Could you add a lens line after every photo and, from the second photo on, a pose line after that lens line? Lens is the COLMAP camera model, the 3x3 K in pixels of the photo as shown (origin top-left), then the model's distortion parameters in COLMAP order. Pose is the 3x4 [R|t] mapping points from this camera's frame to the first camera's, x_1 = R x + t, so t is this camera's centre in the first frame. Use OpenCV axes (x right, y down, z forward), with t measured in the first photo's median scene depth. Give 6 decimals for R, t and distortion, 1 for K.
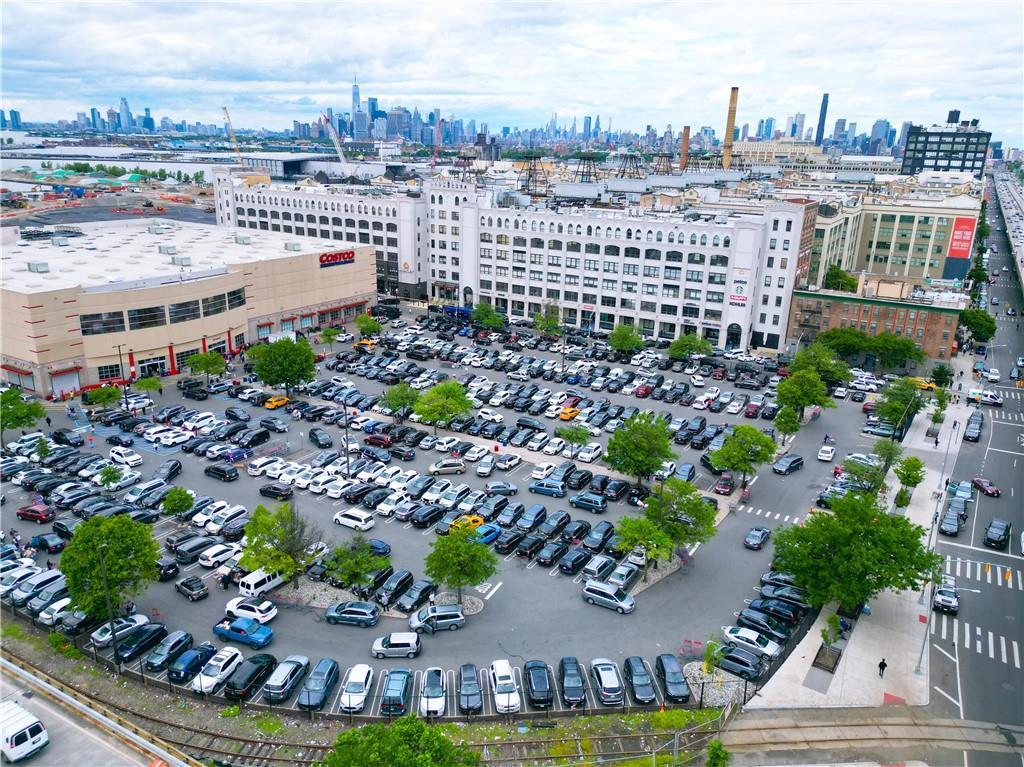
lens RADIAL K [[732.5, 0, 524.0], [0, 732.5, 357.5], [0, 0, 1]] dist [0.103552, -0.111906]
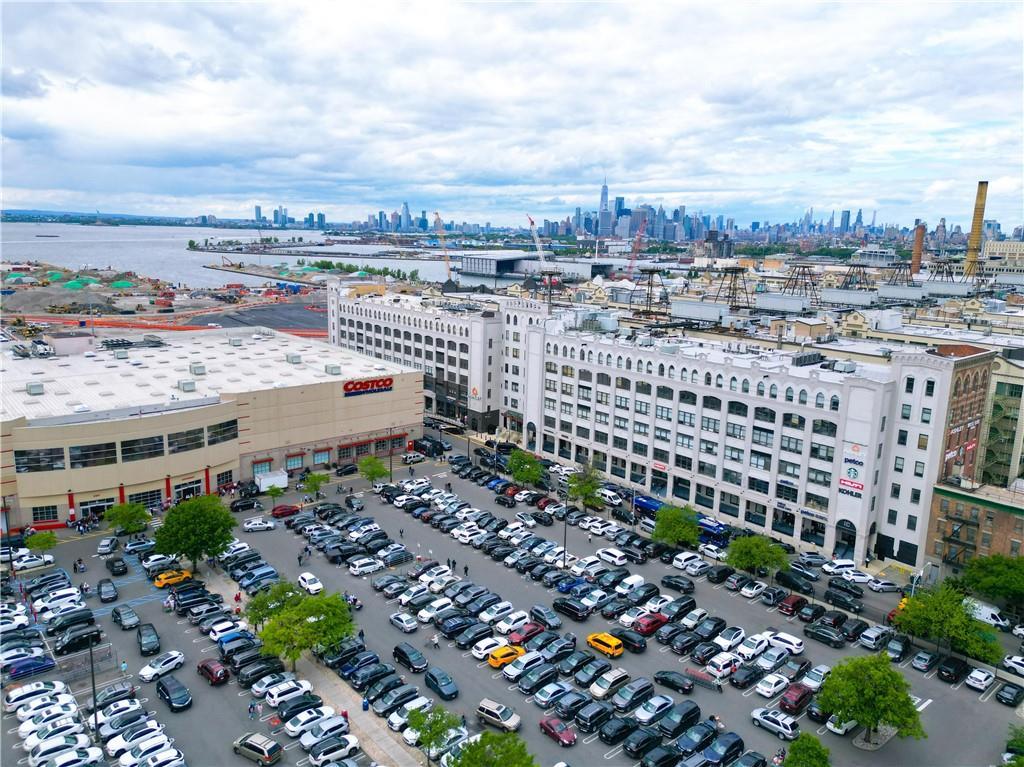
lens RADIAL K [[732.5, 0, 524.0], [0, 732.5, 357.5], [0, 0, 1]] dist [0.103552, -0.111906]
pose [[0.949919, 0.052877, -0.307990, 0.191302], [-0.089931, 0.990143, -0.107376, -0.088298], [0.299276, 0.129697, 0.945311, 0.211213]]
